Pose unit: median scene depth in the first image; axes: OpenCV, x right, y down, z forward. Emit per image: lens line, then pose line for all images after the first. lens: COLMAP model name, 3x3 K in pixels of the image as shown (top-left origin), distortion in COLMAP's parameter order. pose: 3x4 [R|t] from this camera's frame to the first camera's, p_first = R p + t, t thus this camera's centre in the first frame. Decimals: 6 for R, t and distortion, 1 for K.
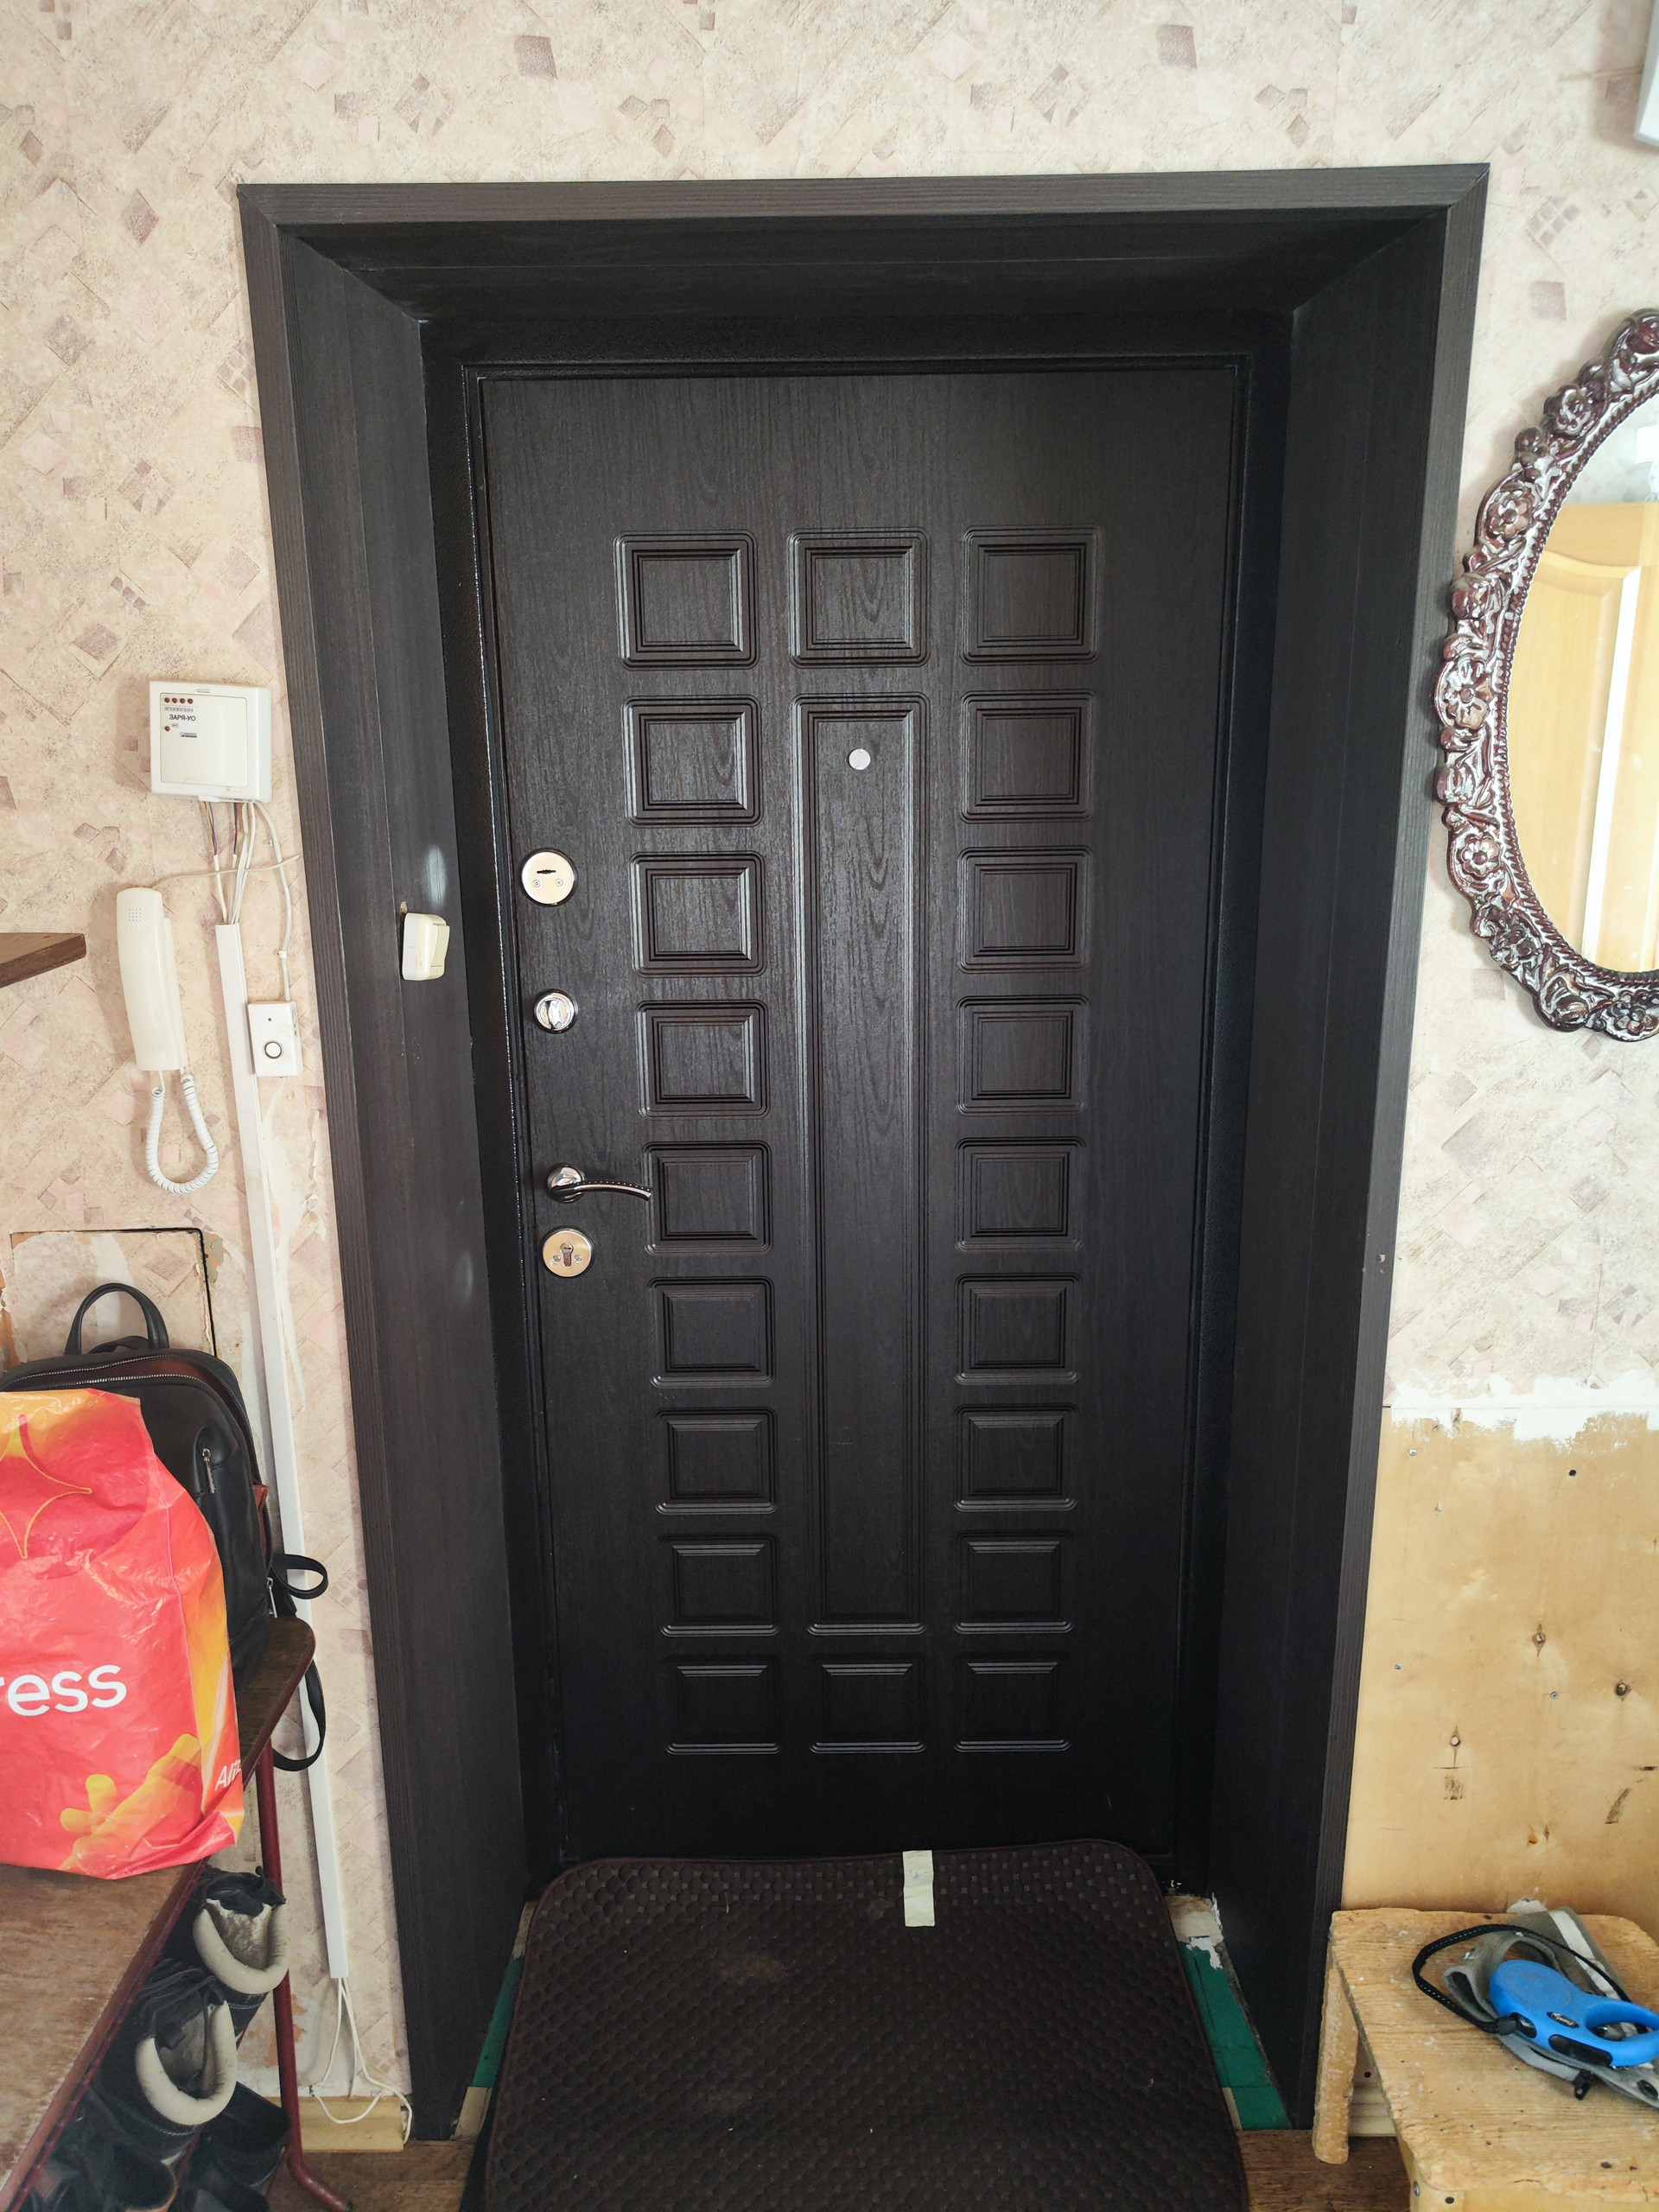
lens RADIAL K [[1540.6, 0, 823.8], [0, 1540.6, 1091.8], [0, 0, 1]] dist [0.043997, -0.029379]
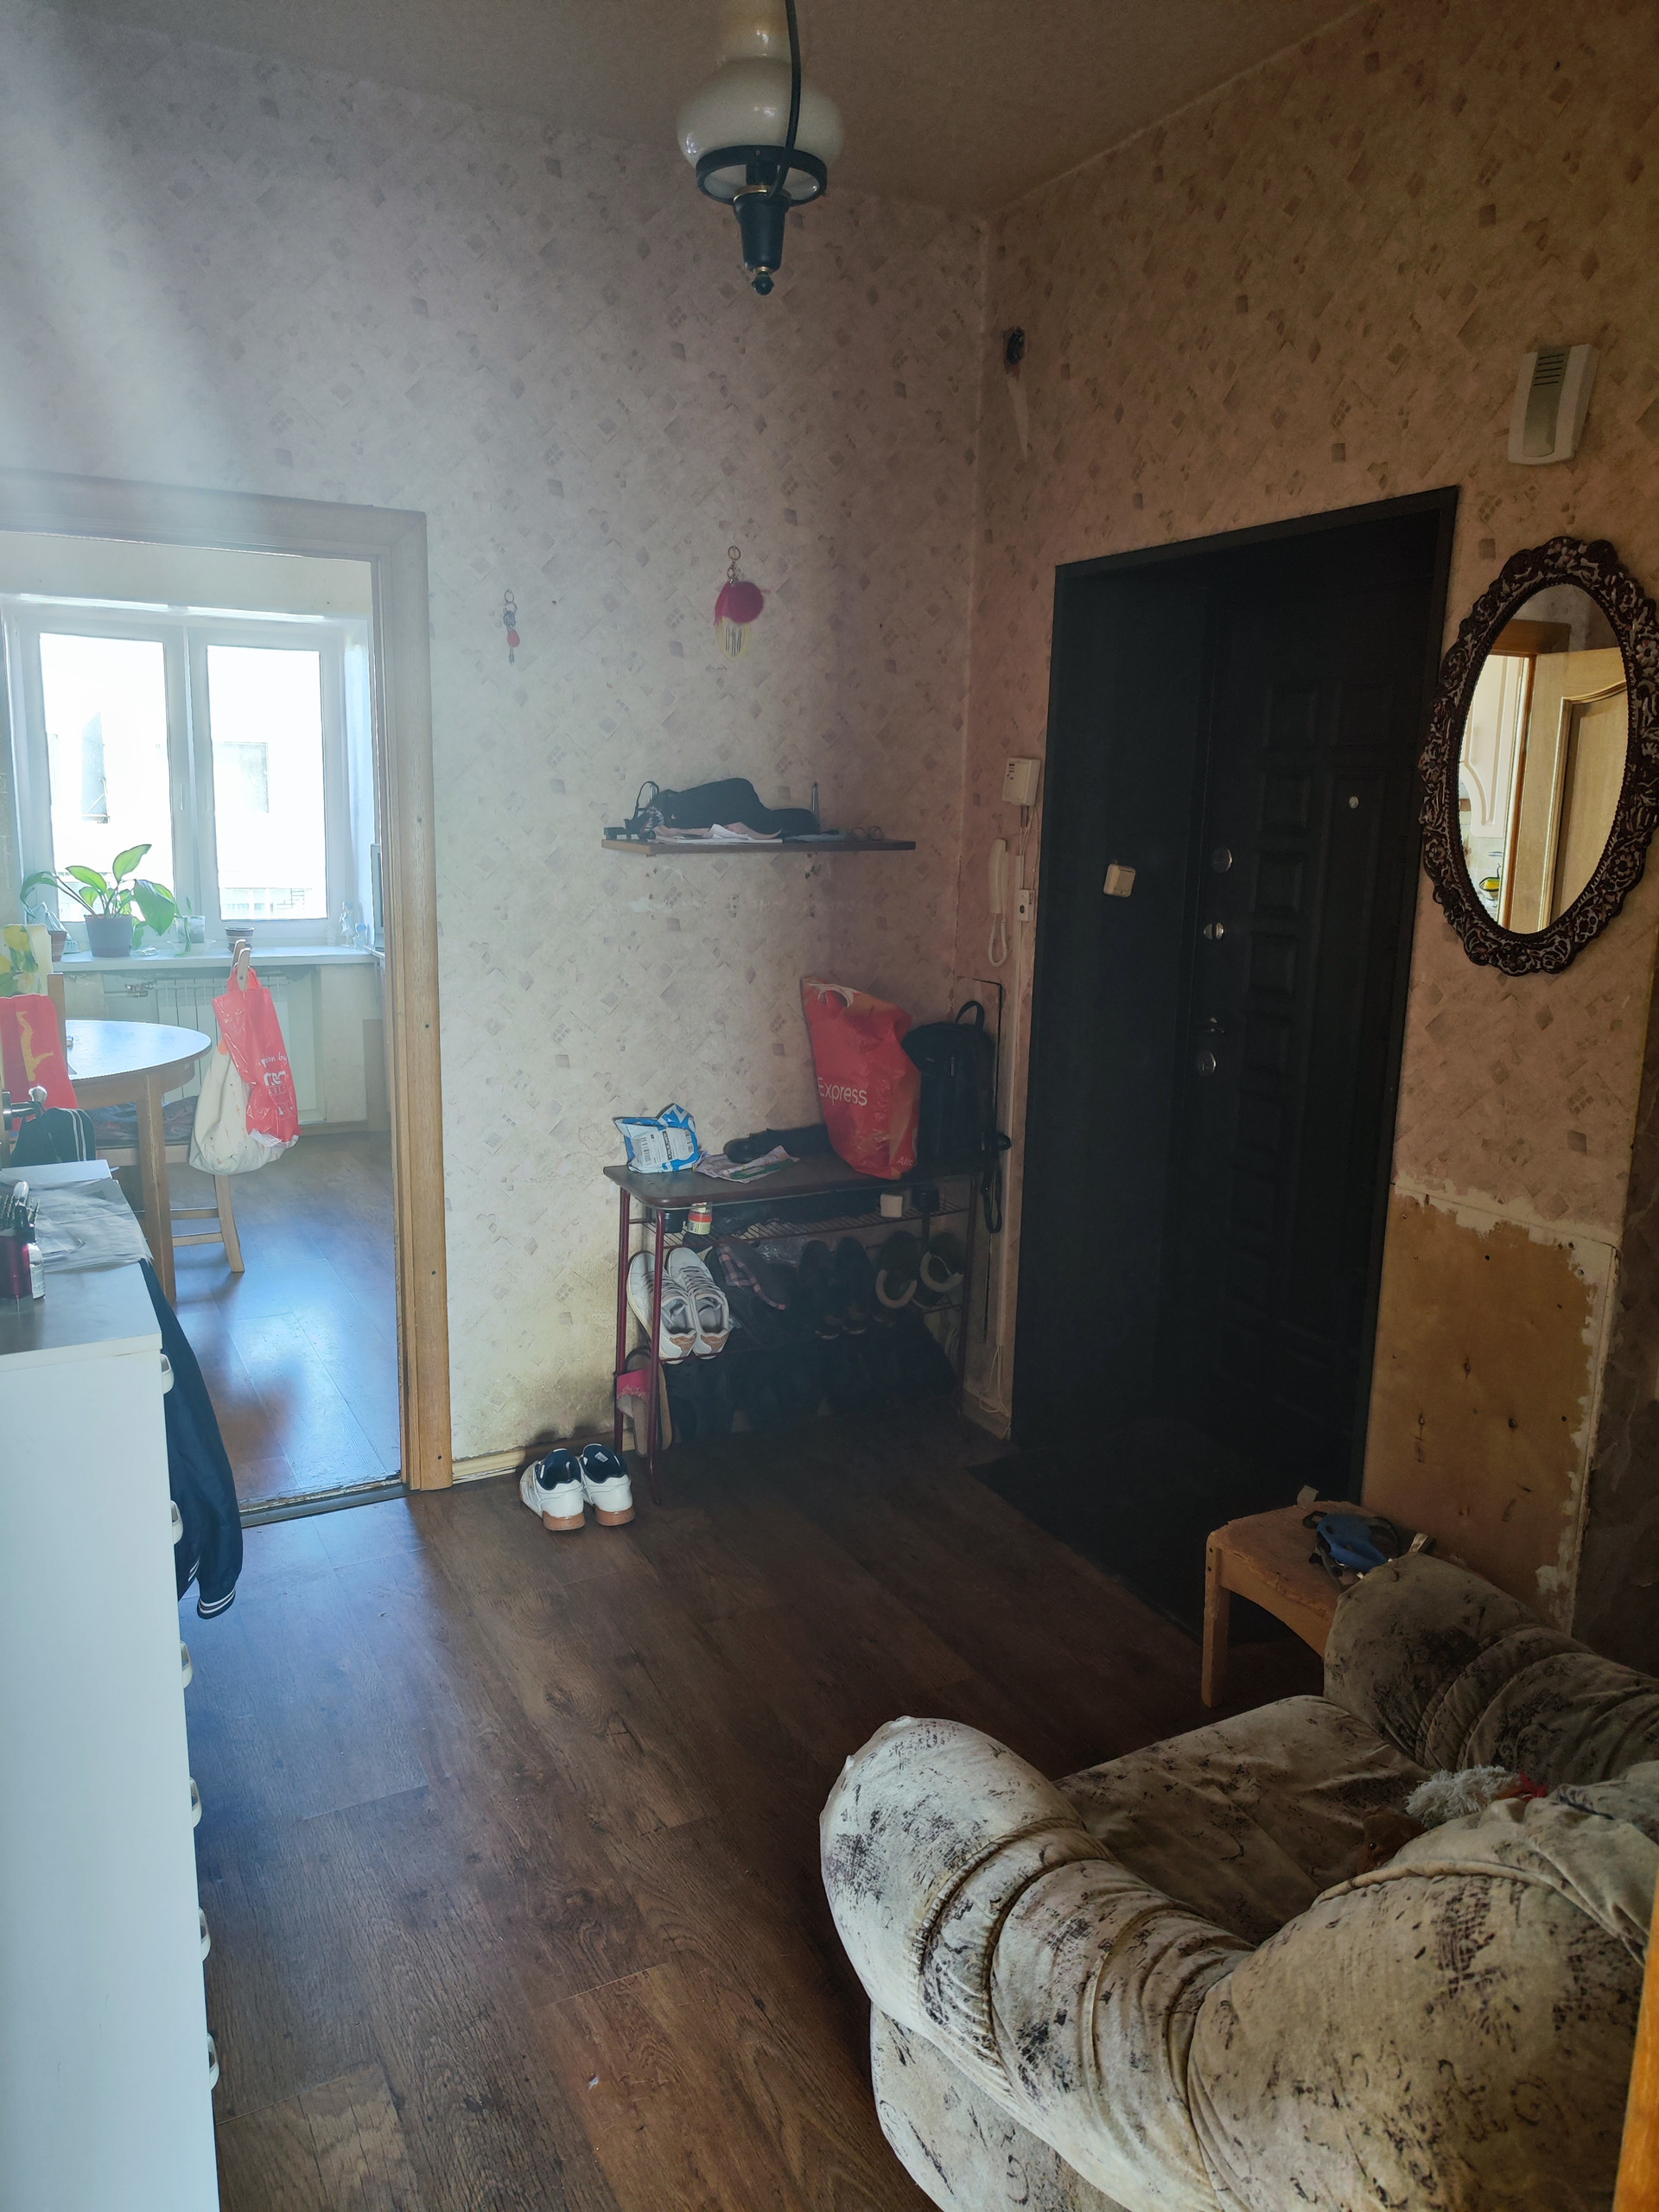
lens RADIAL K [[1540.6, 0, 820.0], [0, 1540.6, 1085.5], [0, 0, 1]] dist [0.043997, -0.029379]
pose [[0.470829, 0.186218, -0.862347, 1.563326], [-0.238664, 0.967908, 0.078706, 0.121427], [0.849329, 0.168754, 0.500163, -0.400954]]
